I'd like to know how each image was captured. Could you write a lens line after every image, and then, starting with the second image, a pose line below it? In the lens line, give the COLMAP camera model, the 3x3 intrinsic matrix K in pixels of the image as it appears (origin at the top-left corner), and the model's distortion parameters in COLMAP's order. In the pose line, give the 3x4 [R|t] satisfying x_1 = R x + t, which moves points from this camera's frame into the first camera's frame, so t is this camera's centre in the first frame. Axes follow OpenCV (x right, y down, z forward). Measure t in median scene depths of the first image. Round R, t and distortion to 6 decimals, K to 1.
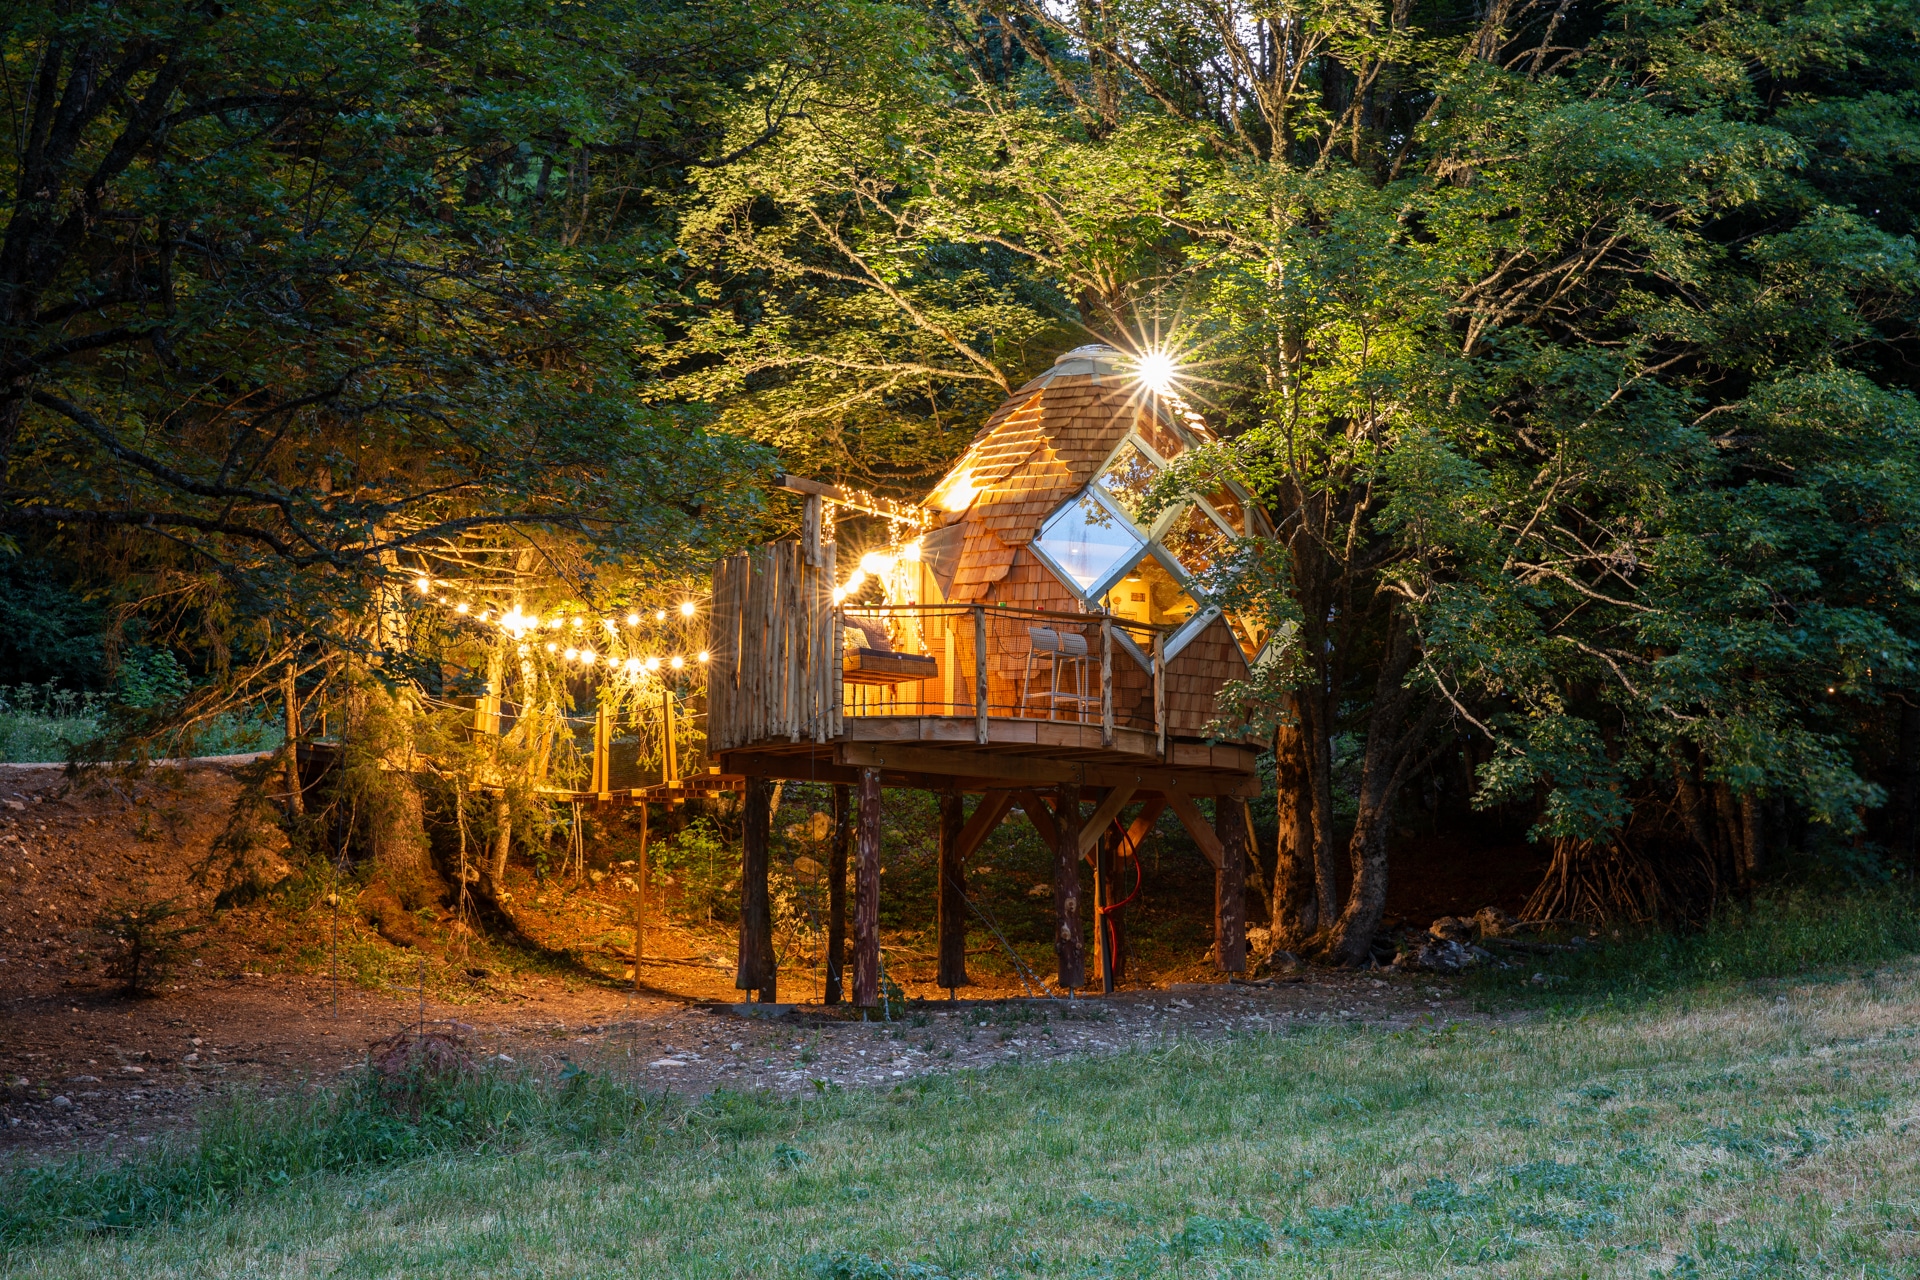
lens RADIAL K [[2845.1, 0, 960.0], [0, 2845.1, 640.0], [0, 0, 1]] dist [0.027476, 0.021039]
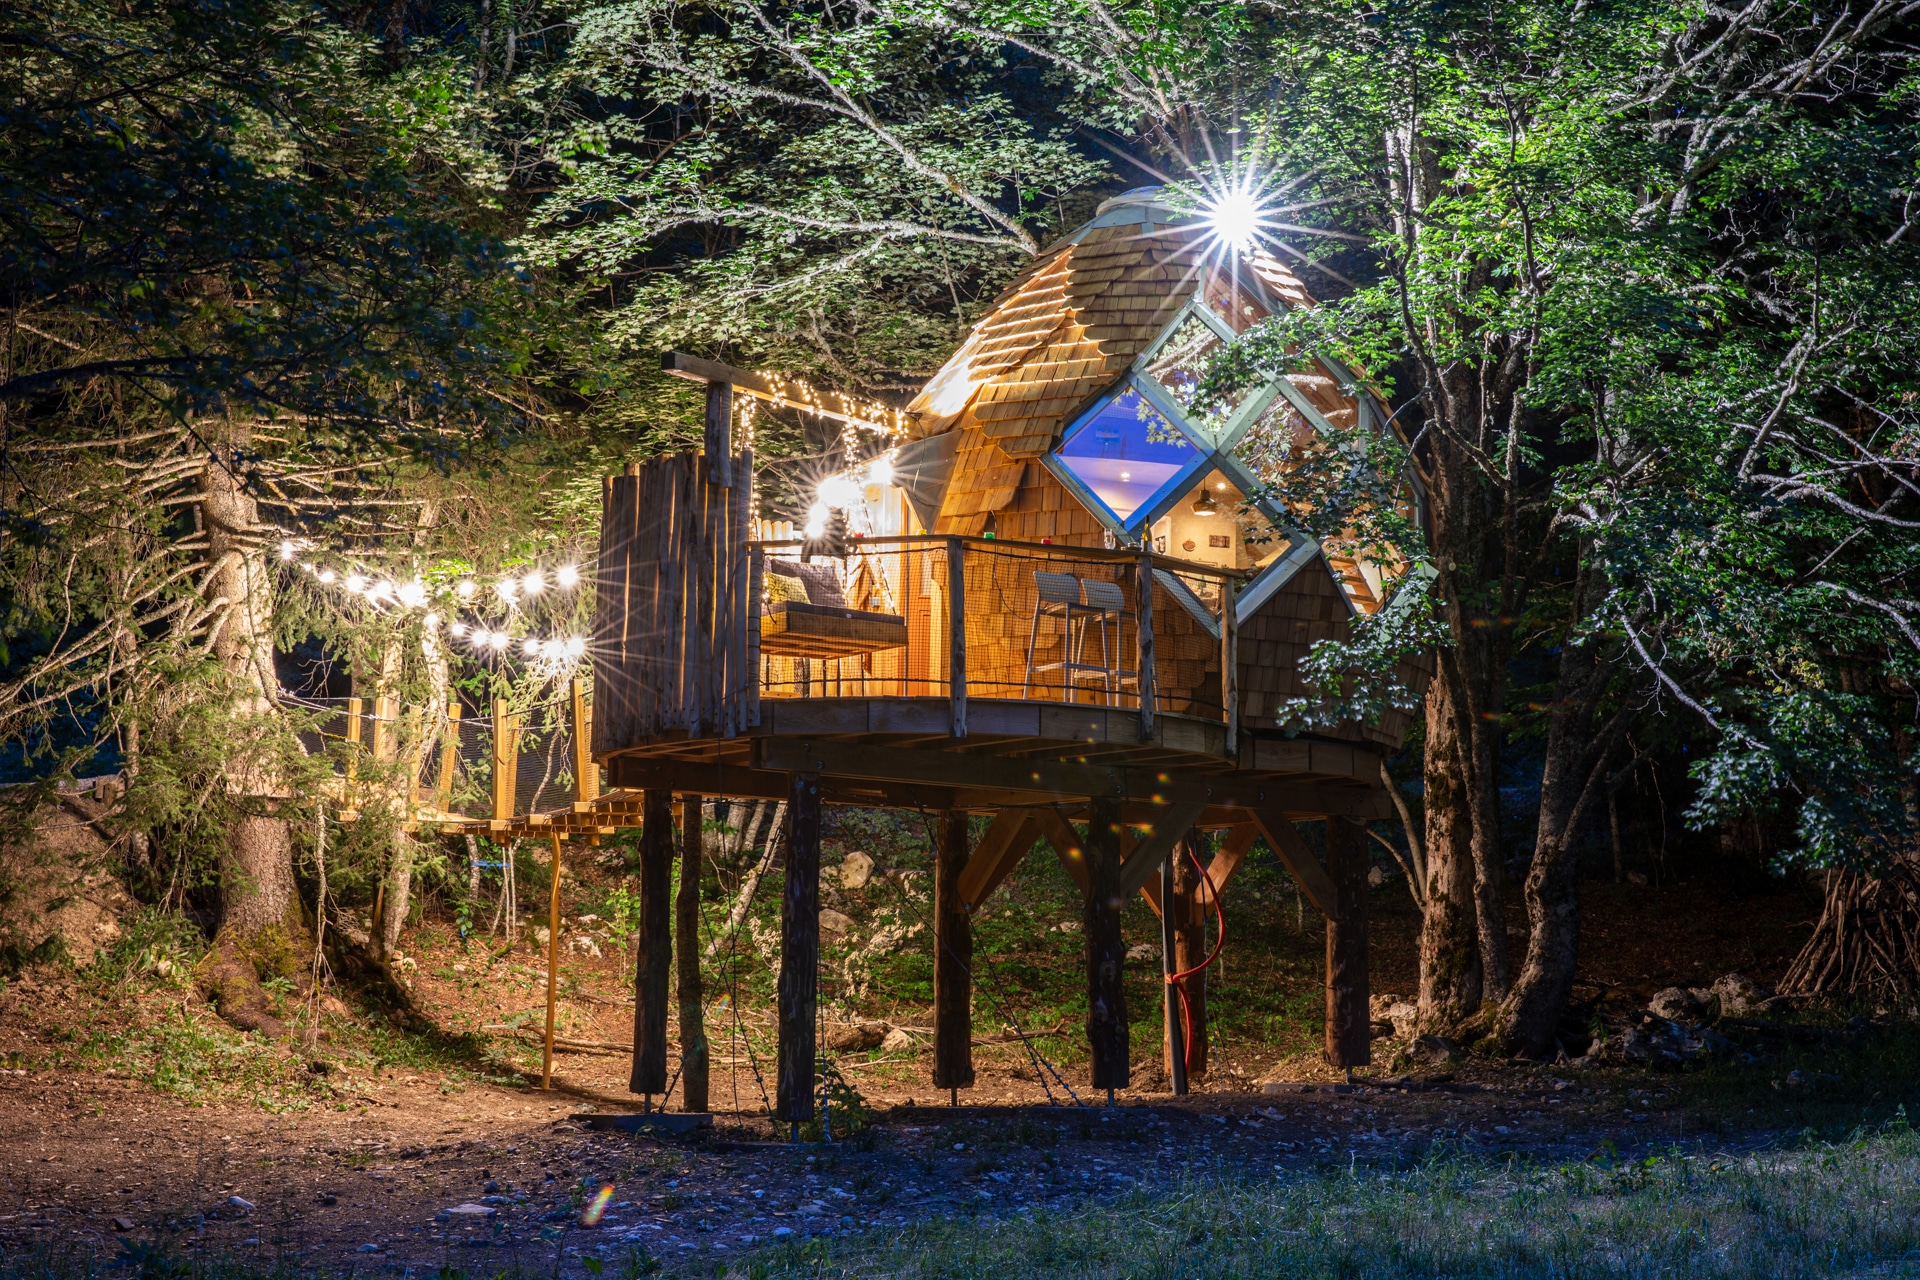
lens RADIAL K [[3107.2, 0, 960.0], [0, 3107.2, 640.0], [0, 0, 1]] dist [0.087970, 0.121254]
pose [[0.997460, -0.010004, -0.070530, 0.054855], [0.009068, 0.999867, -0.013590, 0.020804], [0.070656, 0.012916, 0.997417, 0.223791]]
